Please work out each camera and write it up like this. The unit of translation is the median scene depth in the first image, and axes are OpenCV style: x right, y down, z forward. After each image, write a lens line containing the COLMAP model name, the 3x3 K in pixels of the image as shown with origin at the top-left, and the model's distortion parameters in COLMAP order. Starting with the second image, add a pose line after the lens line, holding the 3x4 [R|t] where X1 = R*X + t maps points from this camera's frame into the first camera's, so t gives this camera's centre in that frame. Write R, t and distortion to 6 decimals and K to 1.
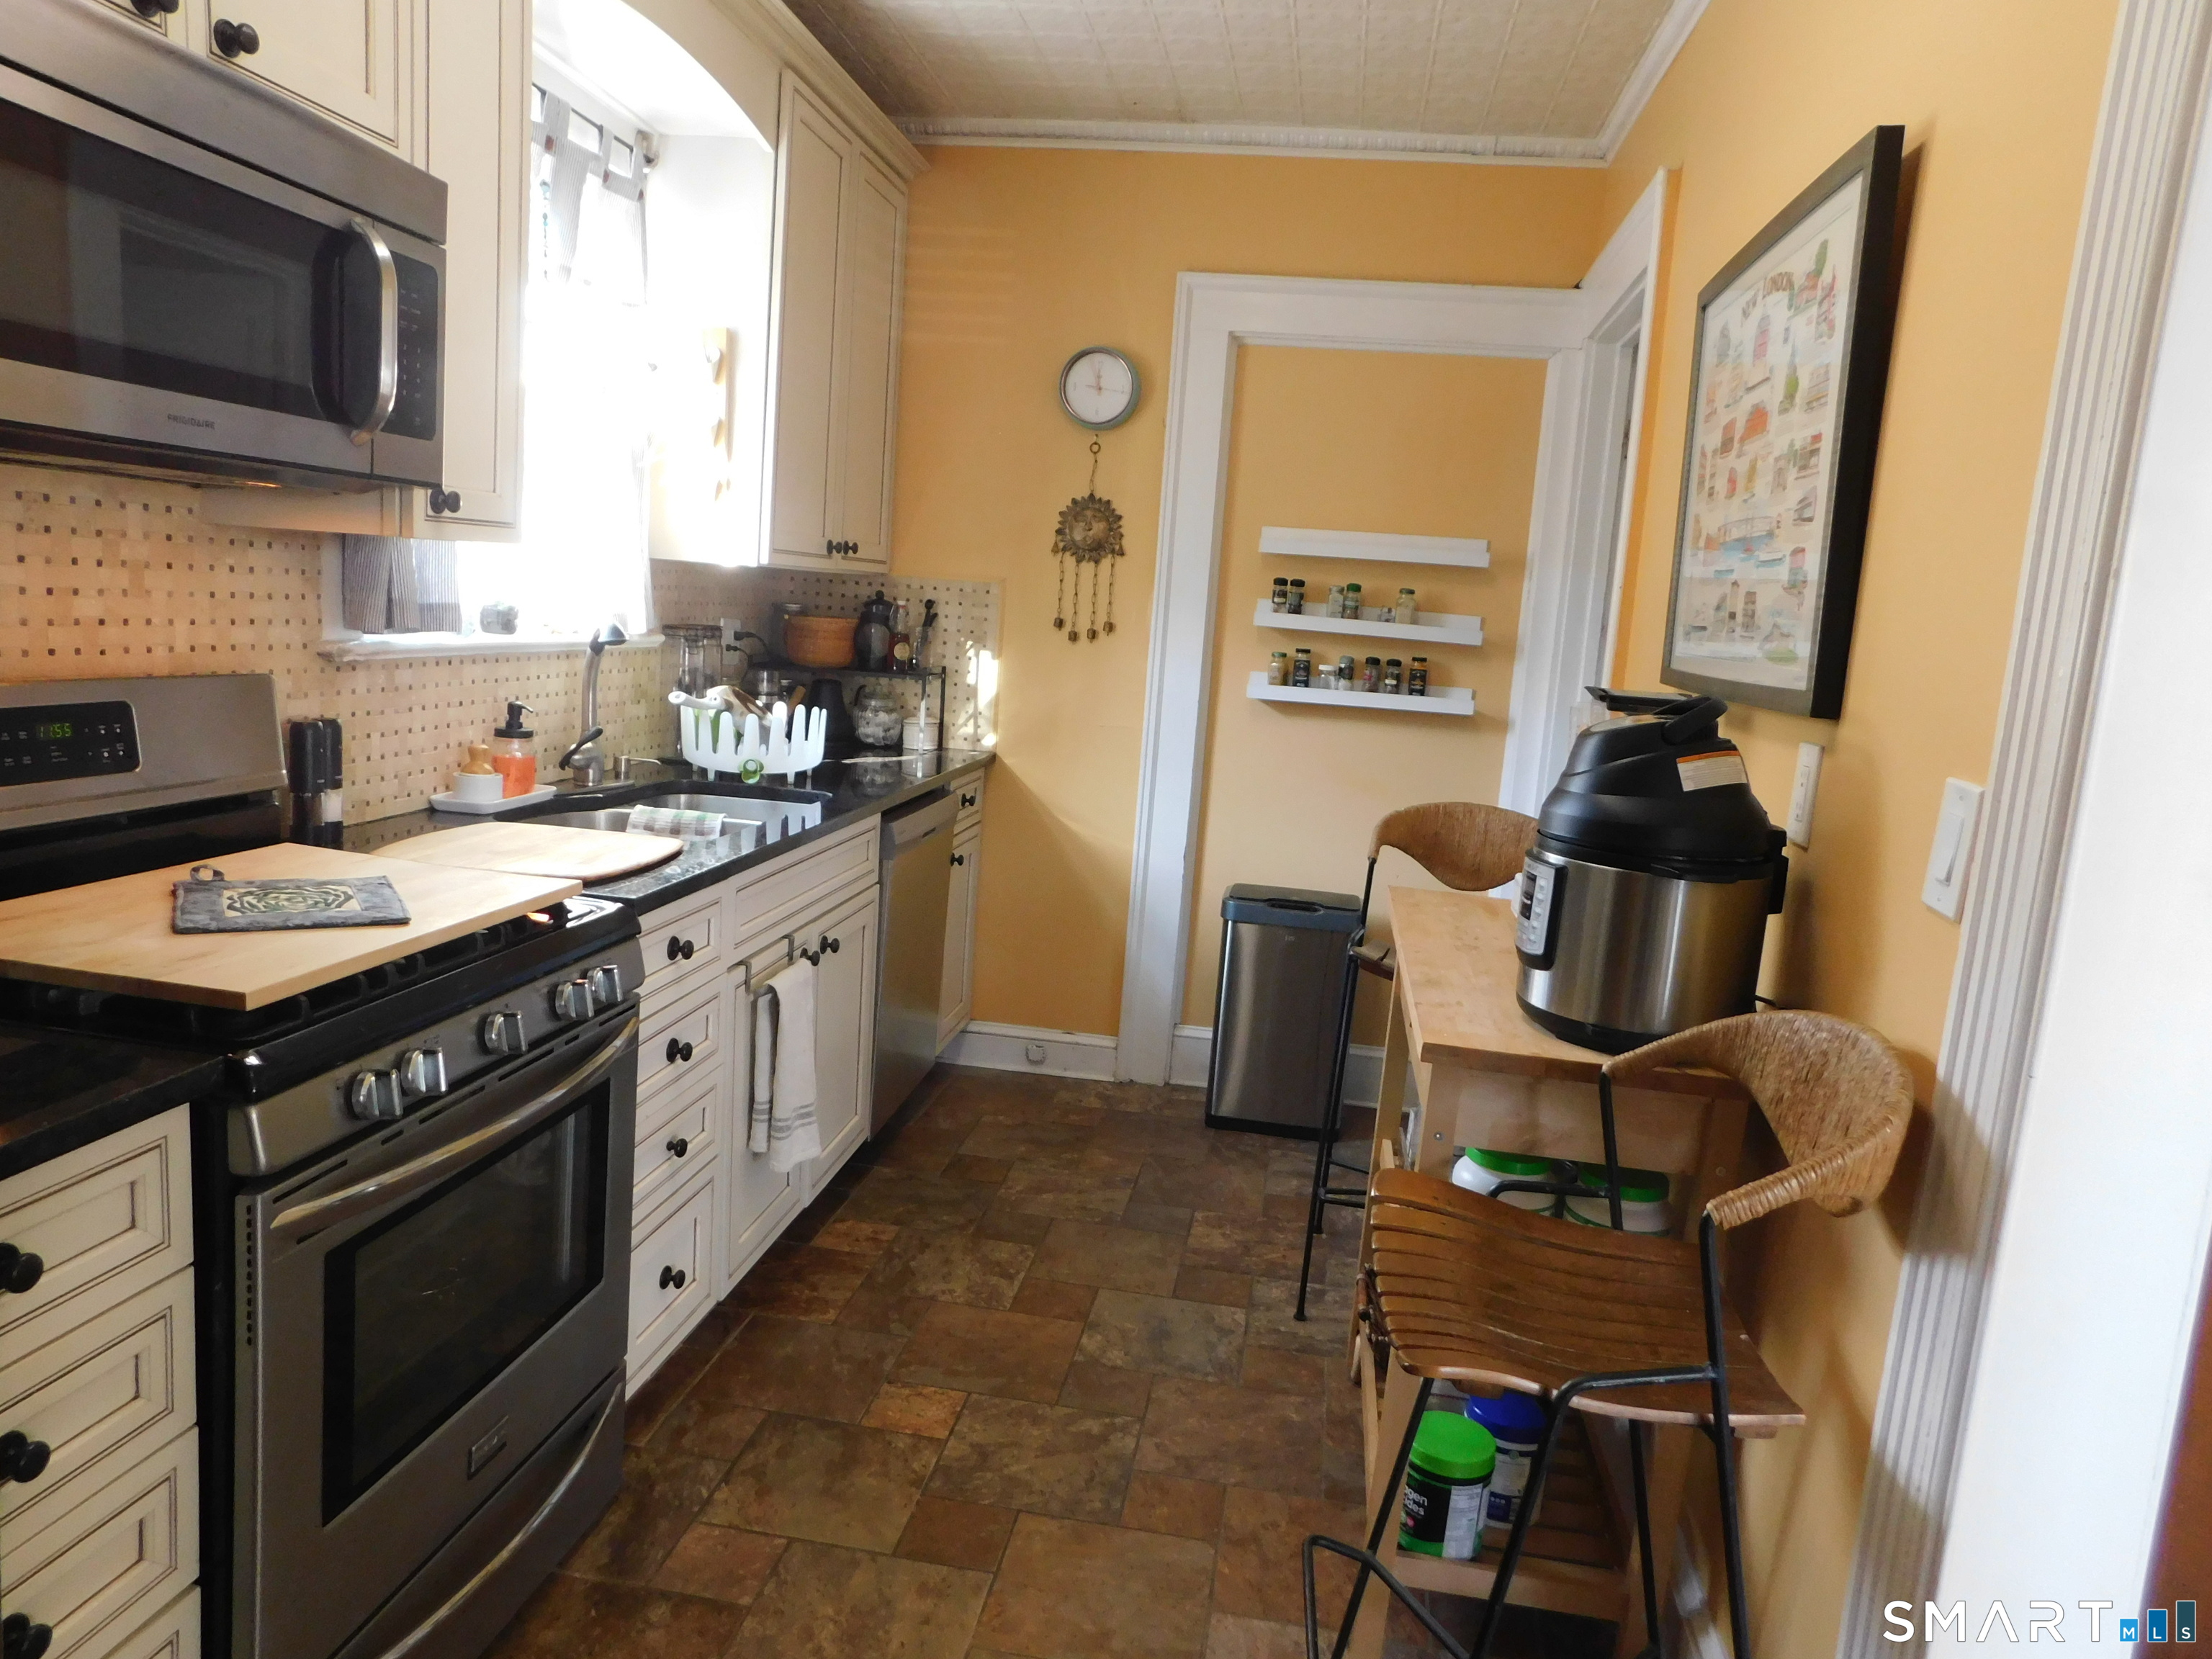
lens RADIAL K [[1488.7, 0, 1103.9], [0, 1488.7, 828.8], [0, 0, 1]] dist [0.001784, 0.001437]
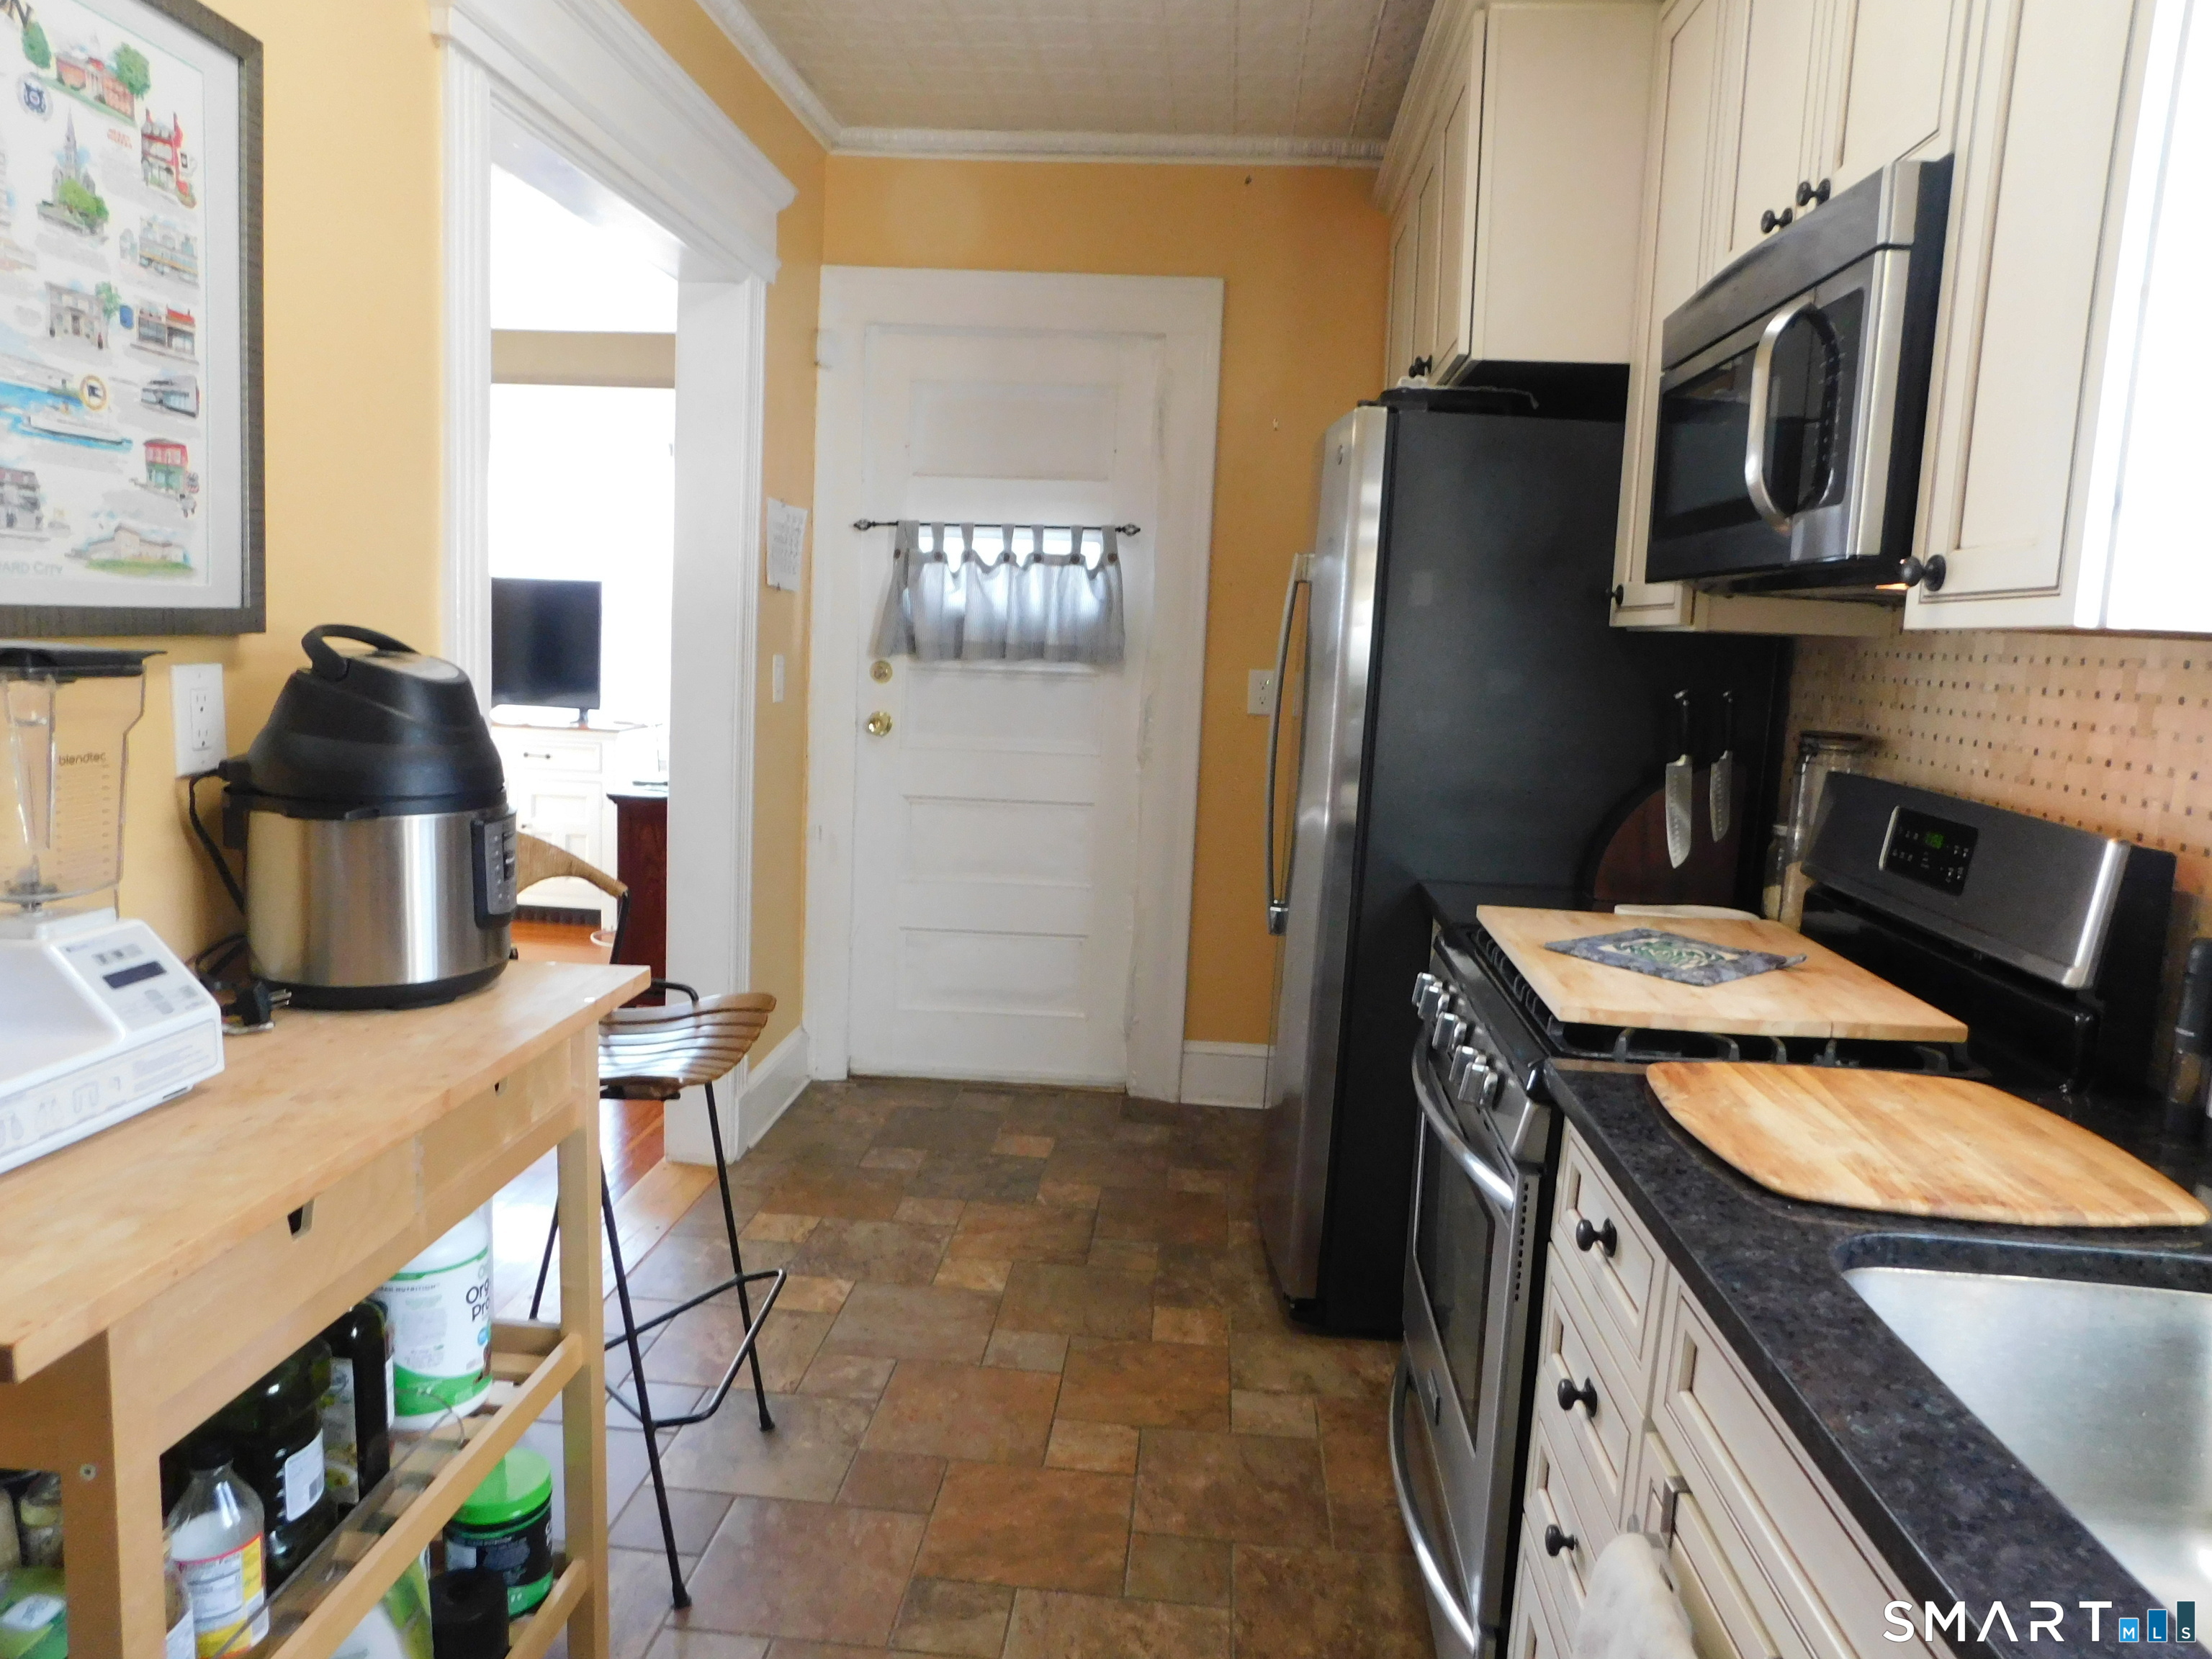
lens RADIAL K [[1488.7, 0, 1104.1], [0, 1488.7, 825.2], [0, 0, 1]] dist [0.001784, 0.001437]
pose [[-0.991399, -0.094138, -0.090920, -0.005163], [-0.115799, 0.954671, 0.274215, -0.272715], [0.060984, 0.282385, -0.957361, 1.793128]]
